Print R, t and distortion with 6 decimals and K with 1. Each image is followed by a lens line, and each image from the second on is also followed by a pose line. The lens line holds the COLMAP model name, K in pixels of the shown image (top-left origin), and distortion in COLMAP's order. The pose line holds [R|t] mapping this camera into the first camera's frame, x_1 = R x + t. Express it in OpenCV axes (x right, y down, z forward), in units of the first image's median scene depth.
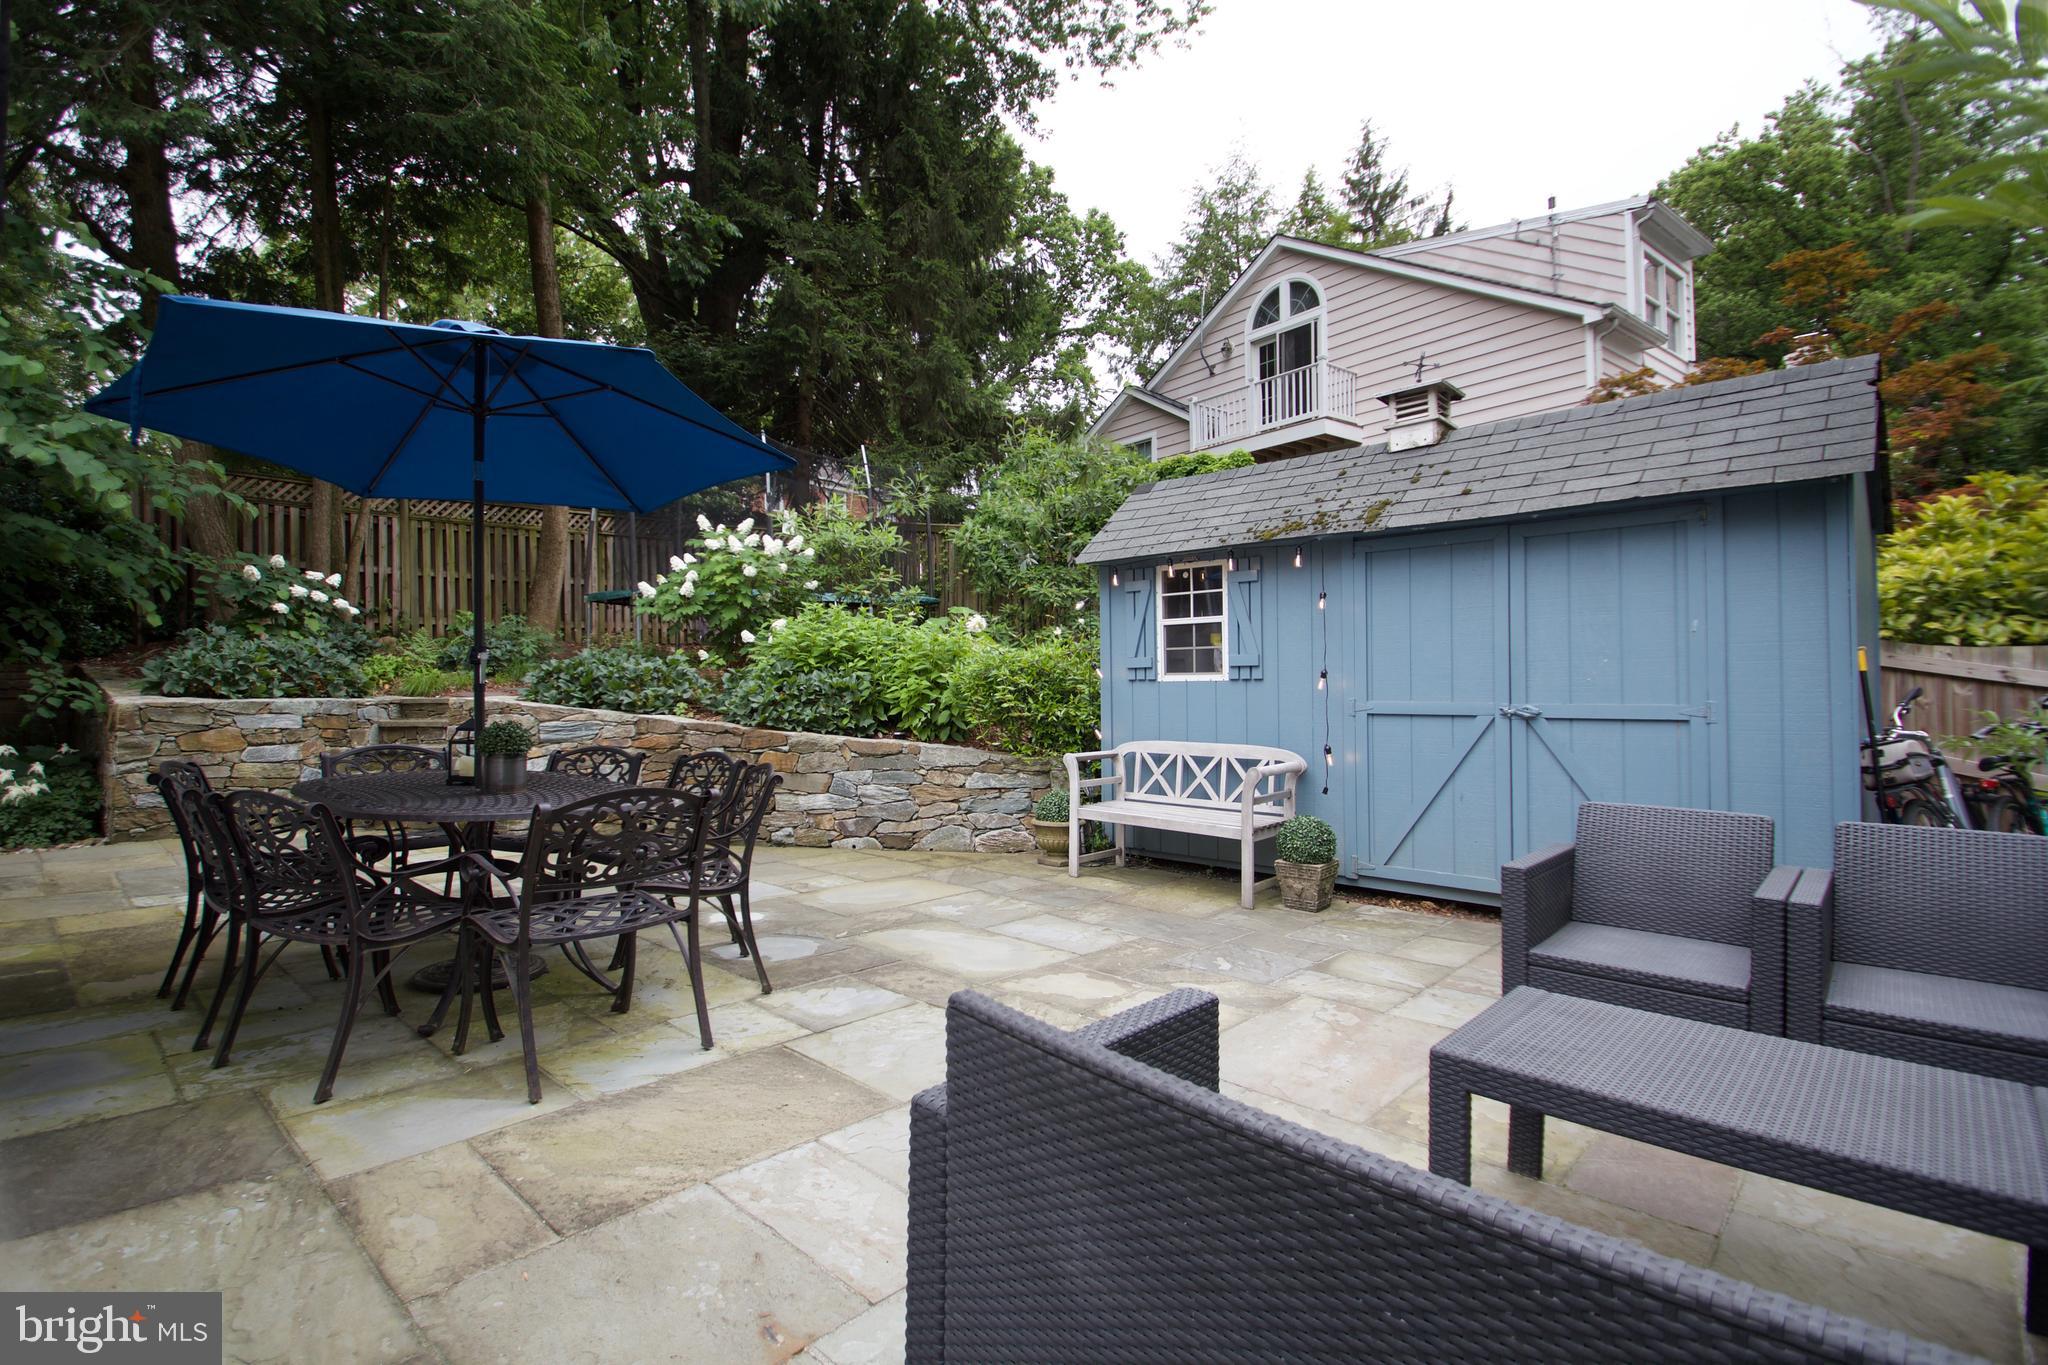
lens RADIAL K [[957.9, 0, 1007.8], [0, 957.9, 690.1], [0, 0, 1]] dist [0.025246, -0.028579]
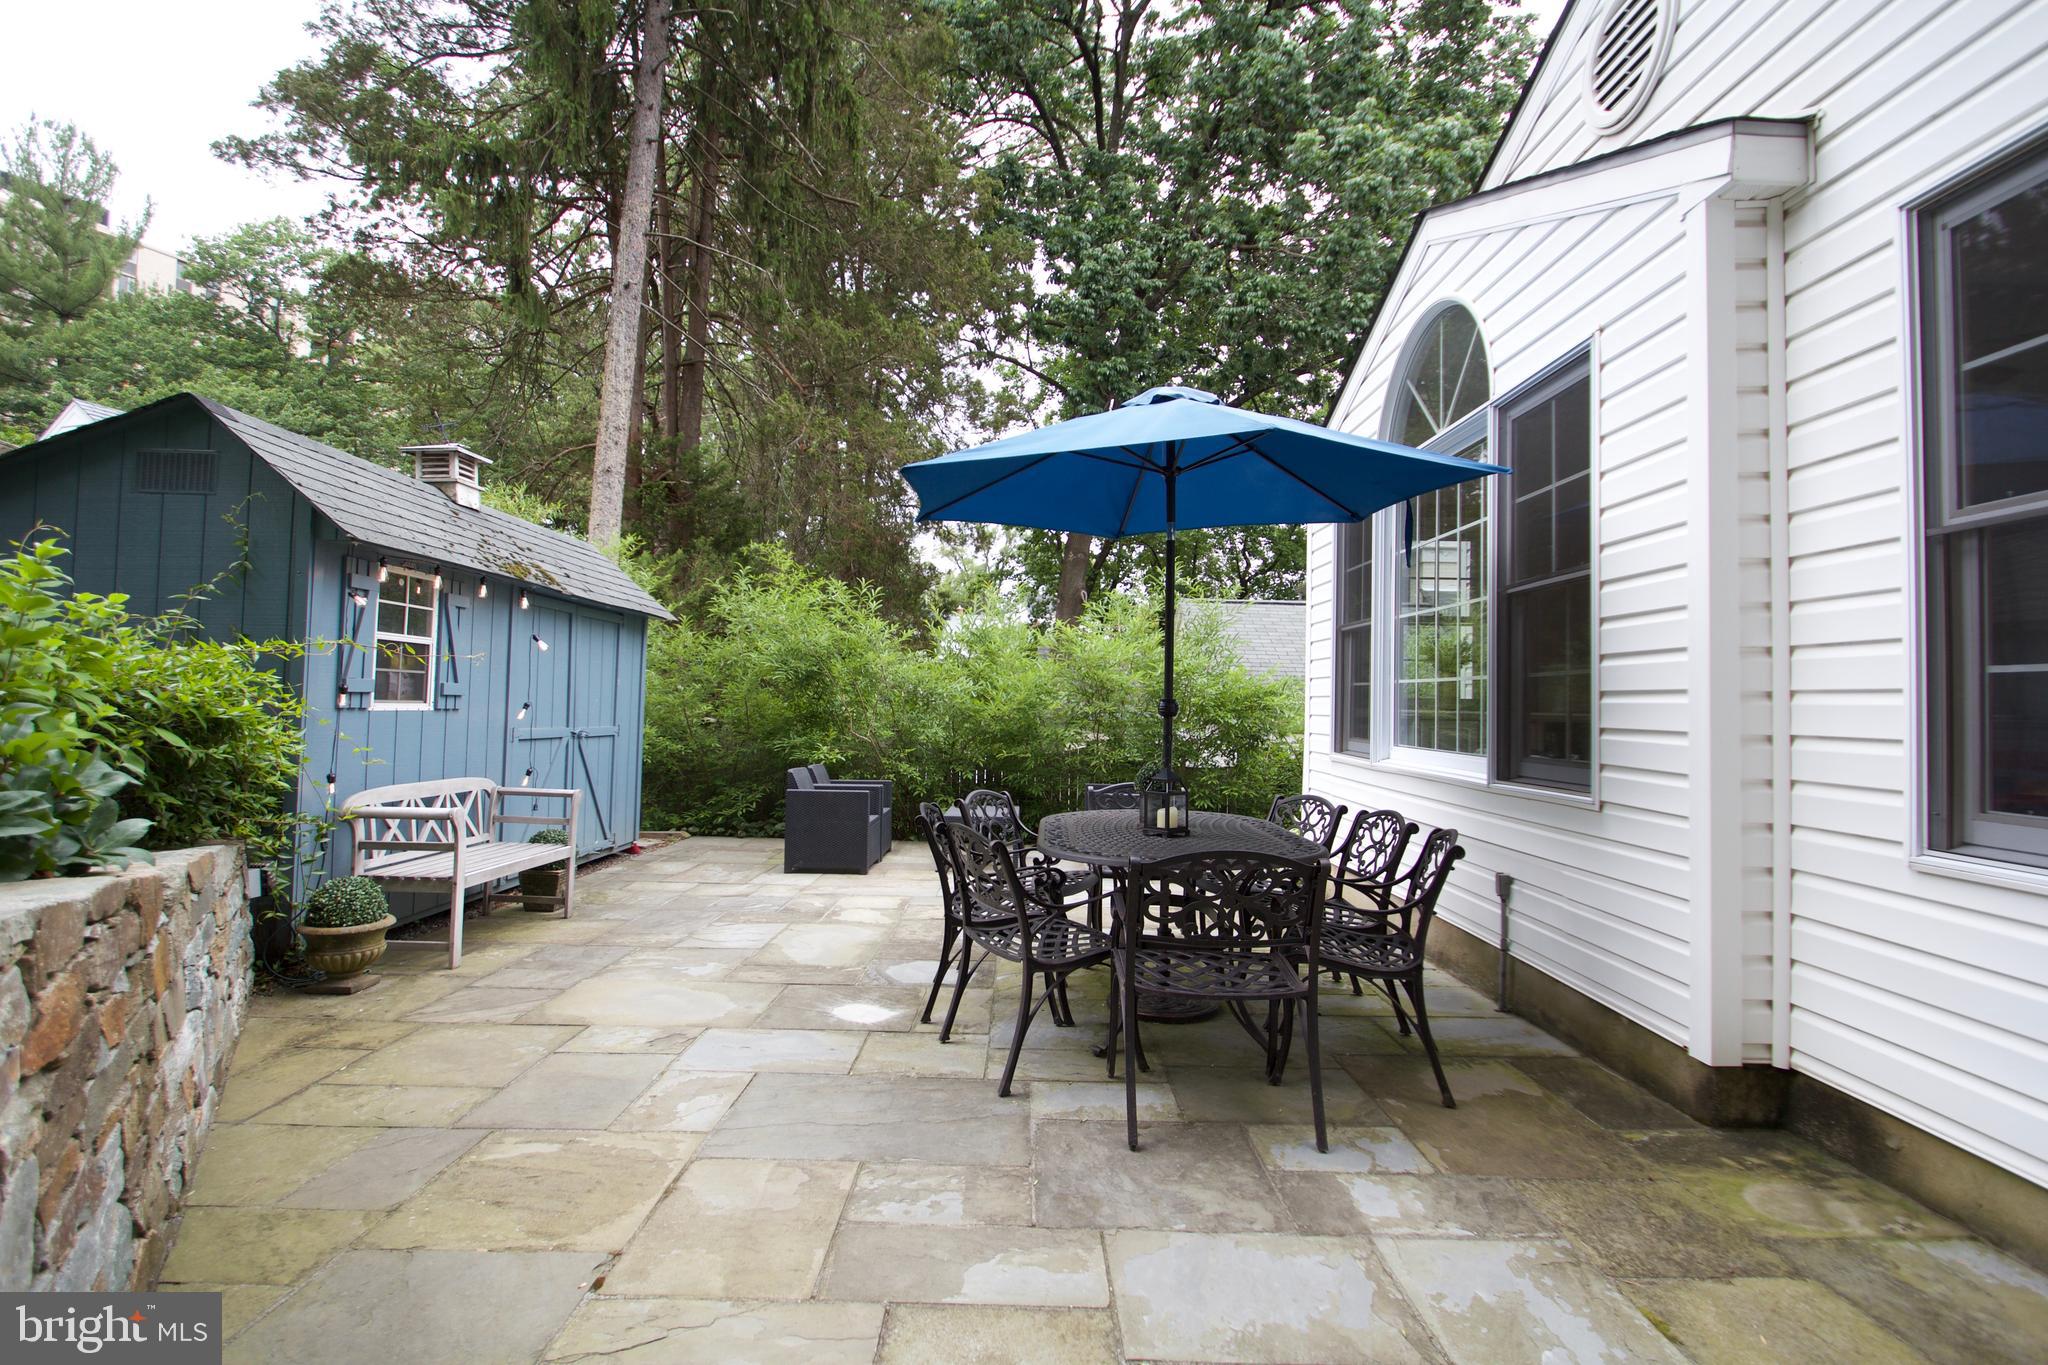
lens RADIAL K [[957.9, 0, 1007.8], [0, 957.9, 690.1], [0, 0, 1]] dist [0.025246, -0.028579]
pose [[-0.691016, 0.002721, 0.722835, -0.798630], [-0.018795, 0.999587, -0.021730, -0.018809], [-0.722595, -0.028602, -0.690679, 1.218120]]
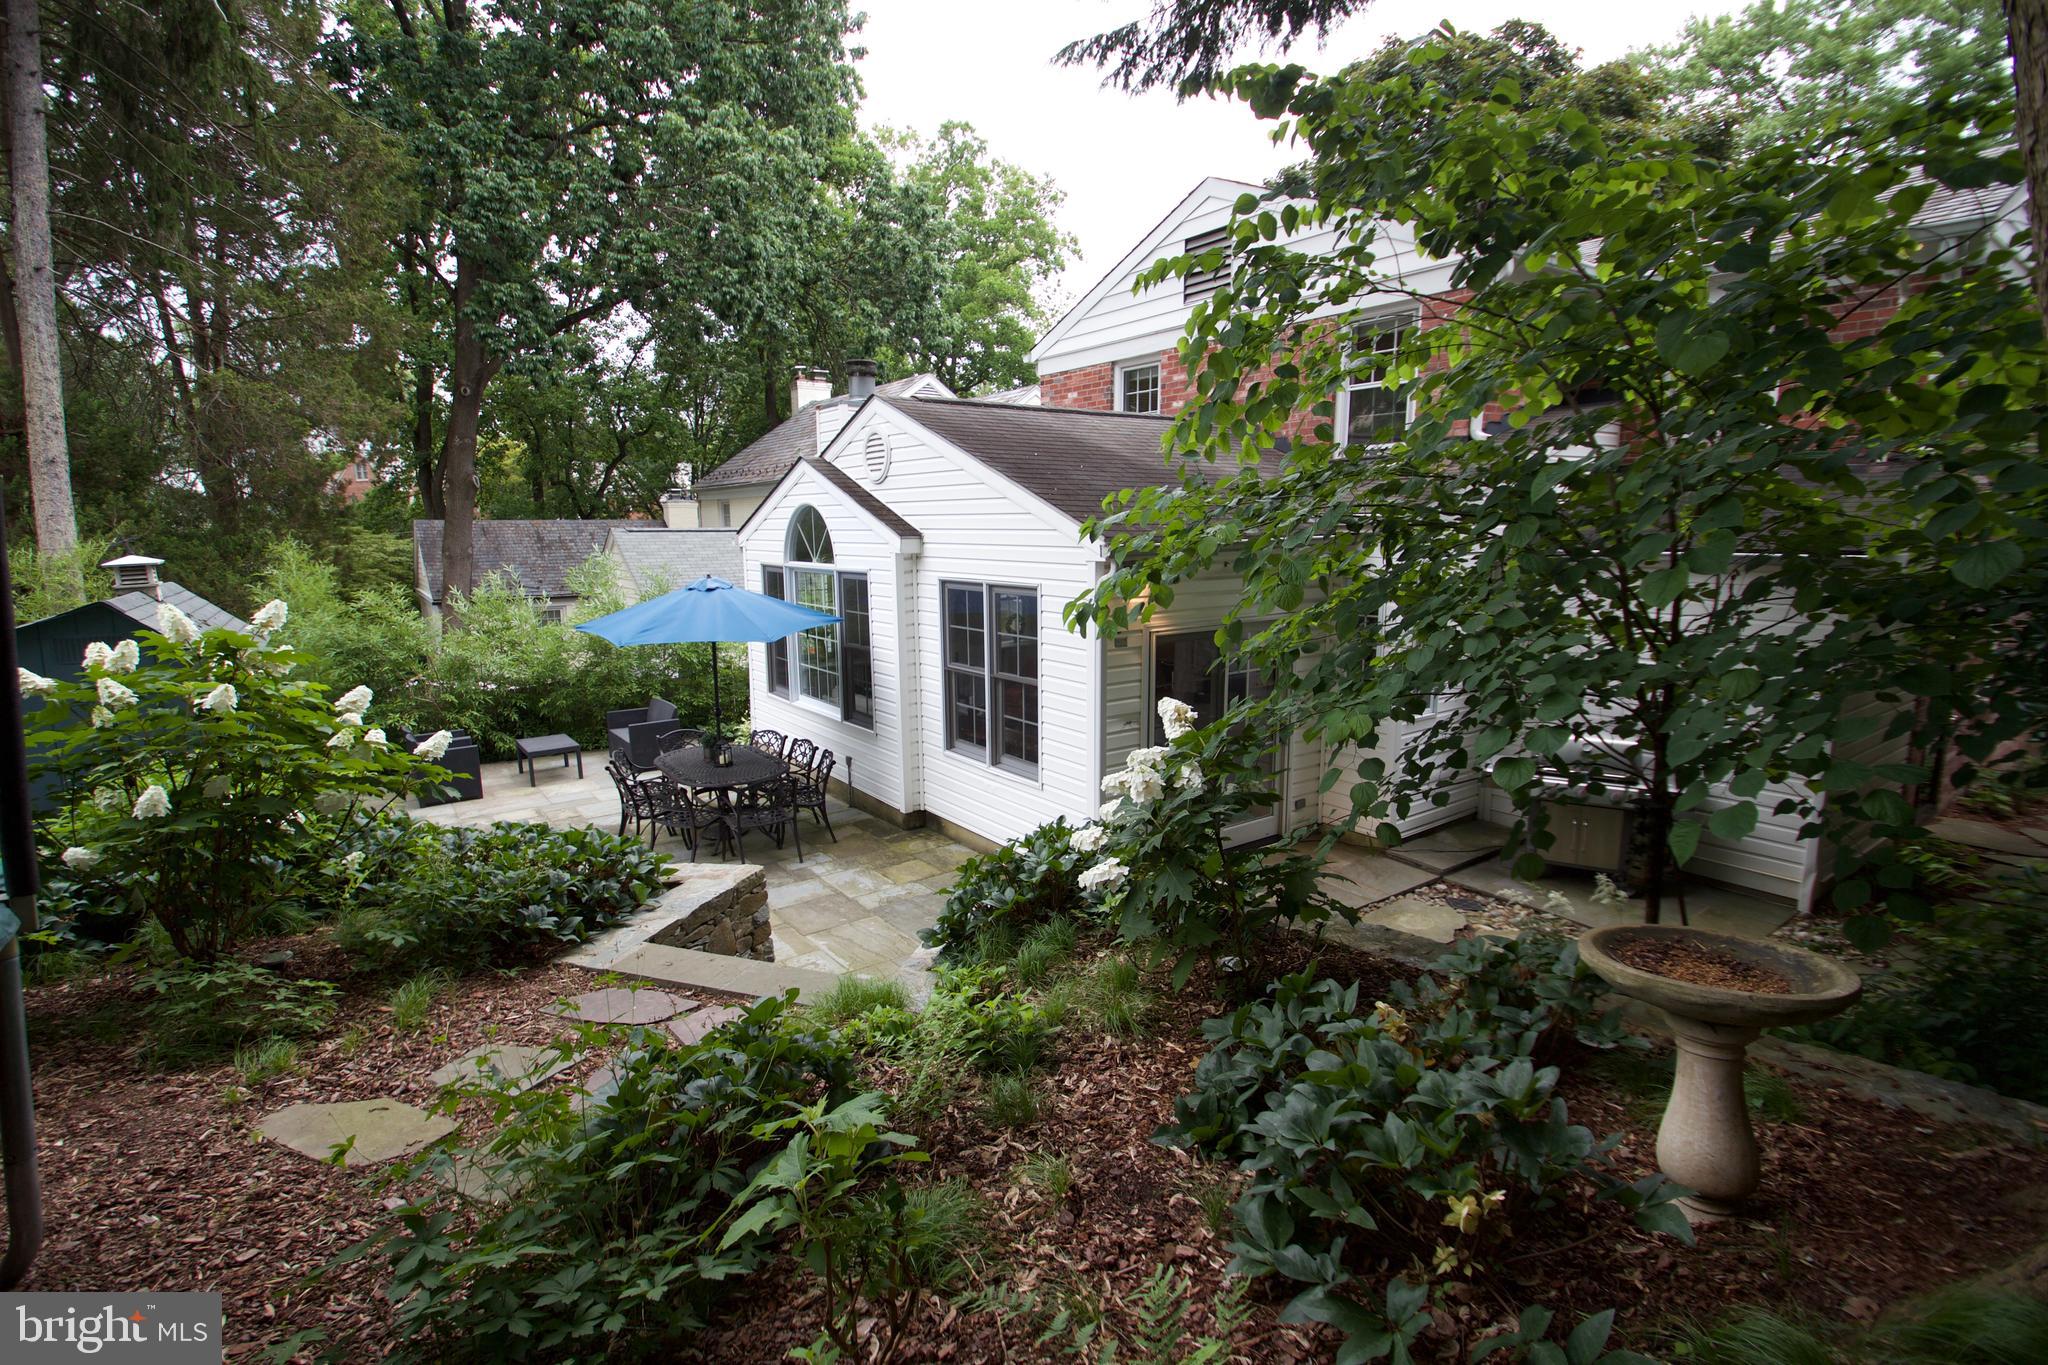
lens RADIAL K [[957.9, 0, 1007.8], [0, 957.9, 690.1], [0, 0, 1]] dist [0.025246, -0.028579]
pose [[-0.985281, -0.014218, 0.170348, -1.461152], [0.014743, 0.985753, 0.167552, -0.613167], [-0.170303, 0.167597, -0.971034, 3.014867]]
